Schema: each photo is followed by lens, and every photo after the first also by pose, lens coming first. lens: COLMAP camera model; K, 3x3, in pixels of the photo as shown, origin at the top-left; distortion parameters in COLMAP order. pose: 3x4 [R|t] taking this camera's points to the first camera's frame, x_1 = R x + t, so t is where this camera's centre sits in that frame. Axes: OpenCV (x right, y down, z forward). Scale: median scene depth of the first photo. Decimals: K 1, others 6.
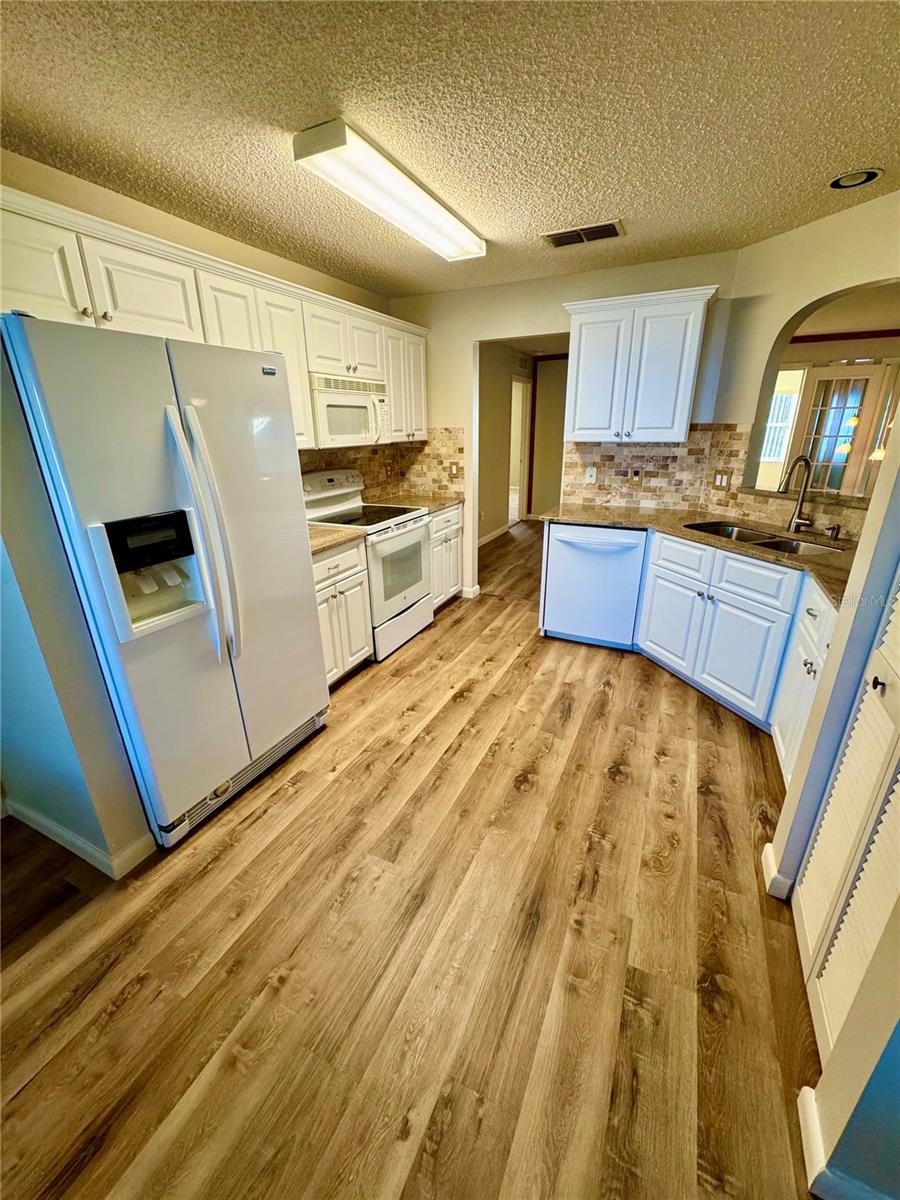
lens RADIAL K [[476.4, 0, 451.3], [0, 476.4, 600.4], [0, 0, 1]] dist [-0.002623, 0.000489]
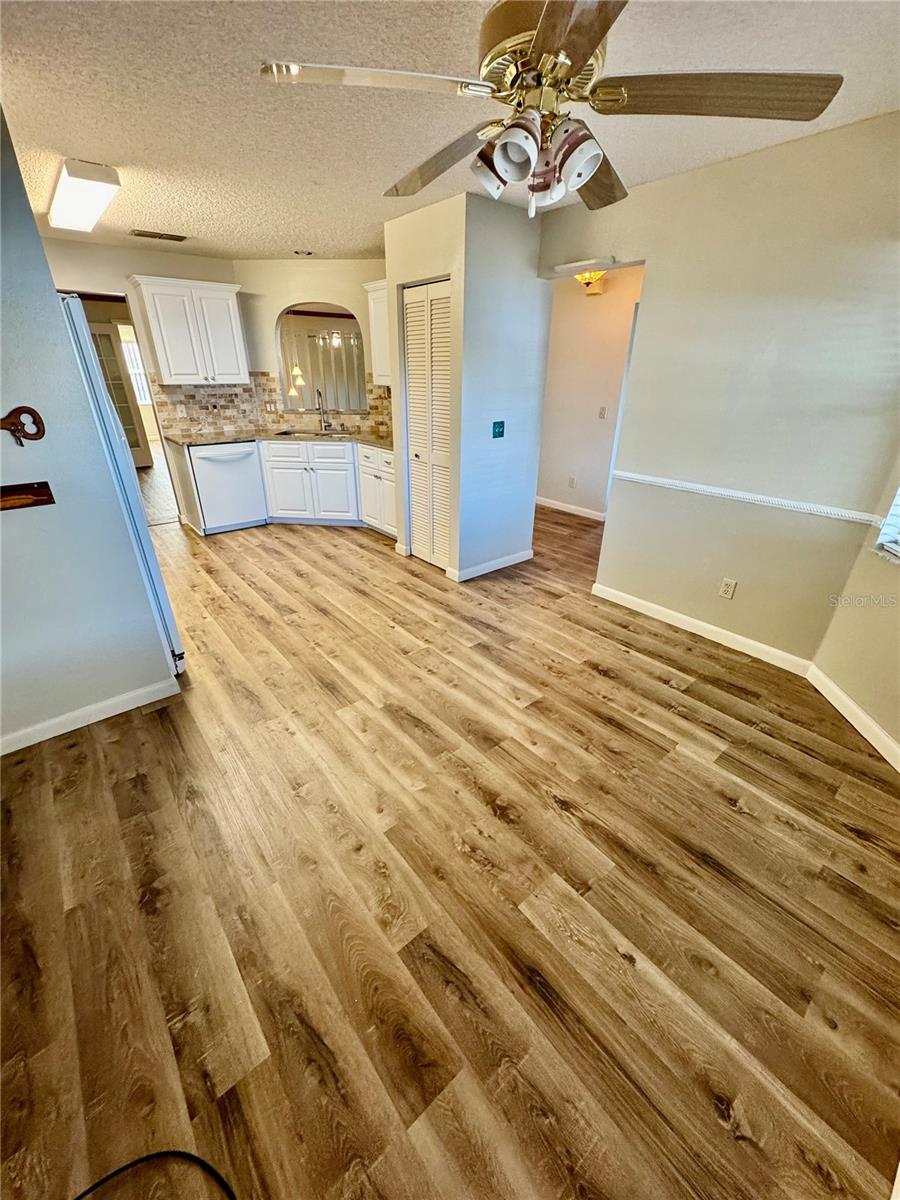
lens RADIAL K [[476.4, 0, 451.3], [0, 476.4, 600.4], [0, 0, 1]] dist [-0.002623, 0.000489]
pose [[0.414496, -0.384340, 0.824909, -1.113632], [0.302817, 0.913039, 0.273243, 0.137785], [-0.858193, 0.136539, 0.494836, -0.373371]]
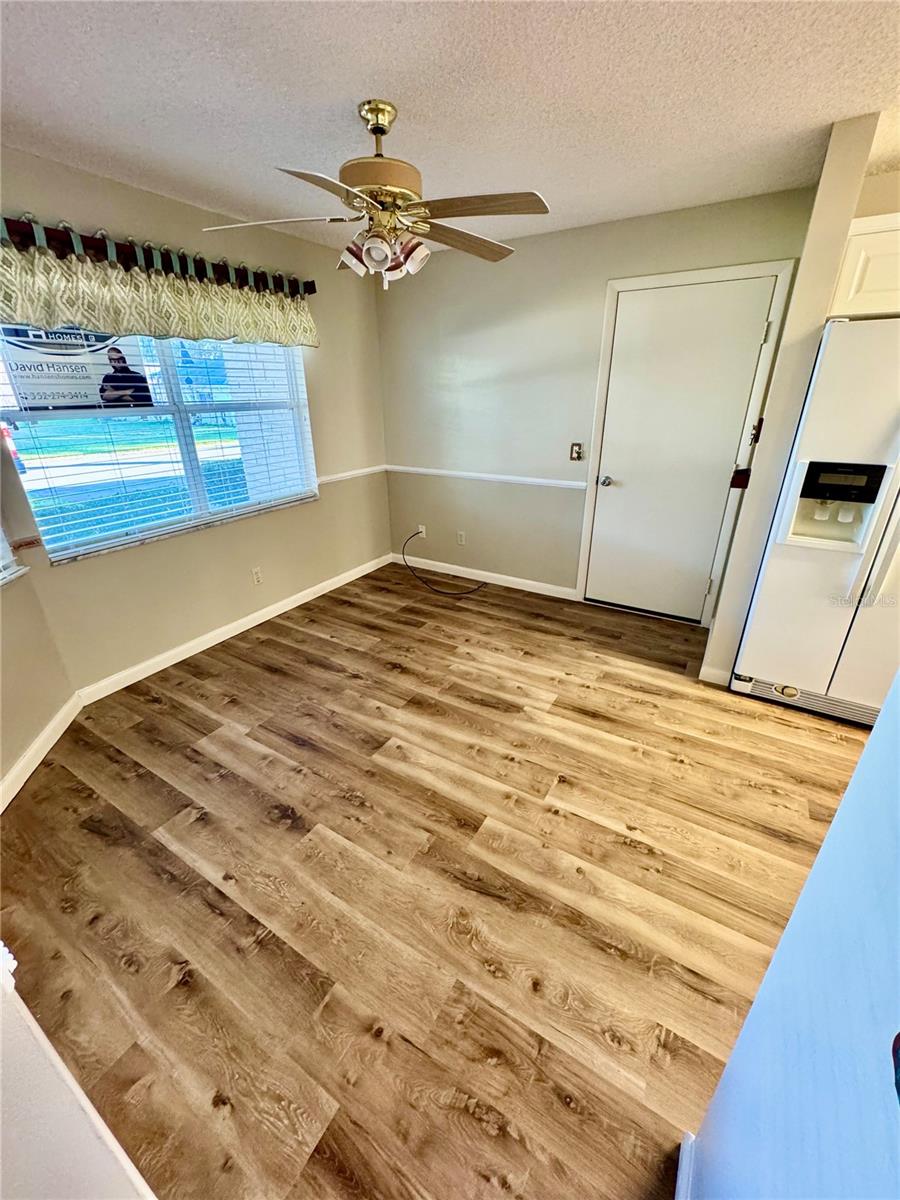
lens RADIAL K [[476.4, 0, 451.3], [0, 476.4, 600.4], [0, 0, 1]] dist [-0.002623, 0.000489]
pose [[-0.091045, 0.419085, -0.903370, 0.559822], [-0.336205, 0.840942, 0.424008, -0.031593], [0.937378, 0.342322, 0.064335, 0.008837]]
